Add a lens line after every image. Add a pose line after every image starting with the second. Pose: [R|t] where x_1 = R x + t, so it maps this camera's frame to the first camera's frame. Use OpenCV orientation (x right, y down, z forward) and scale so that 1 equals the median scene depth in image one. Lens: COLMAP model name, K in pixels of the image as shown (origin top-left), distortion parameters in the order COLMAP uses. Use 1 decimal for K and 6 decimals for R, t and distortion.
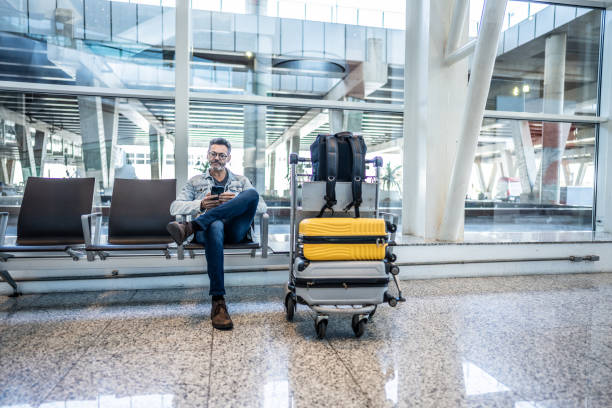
lens RADIAL K [[416.5, 0, 306.0], [0, 416.5, 204.0], [0, 0, 1]] dist [-0.100863, -0.000189]
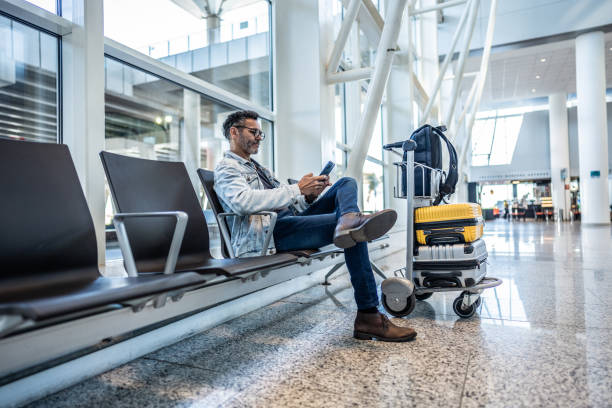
lens RADIAL K [[390.8, 0, 306.0], [0, 390.8, 204.0], [0, 0, 1]] dist [-0.005354, -0.001416]
pose [[0.610685, 0.006206, 0.791849, -0.940350], [0.039253, 0.998503, -0.038099, 0.020348], [-0.790900, 0.054349, 0.609527, 0.571346]]
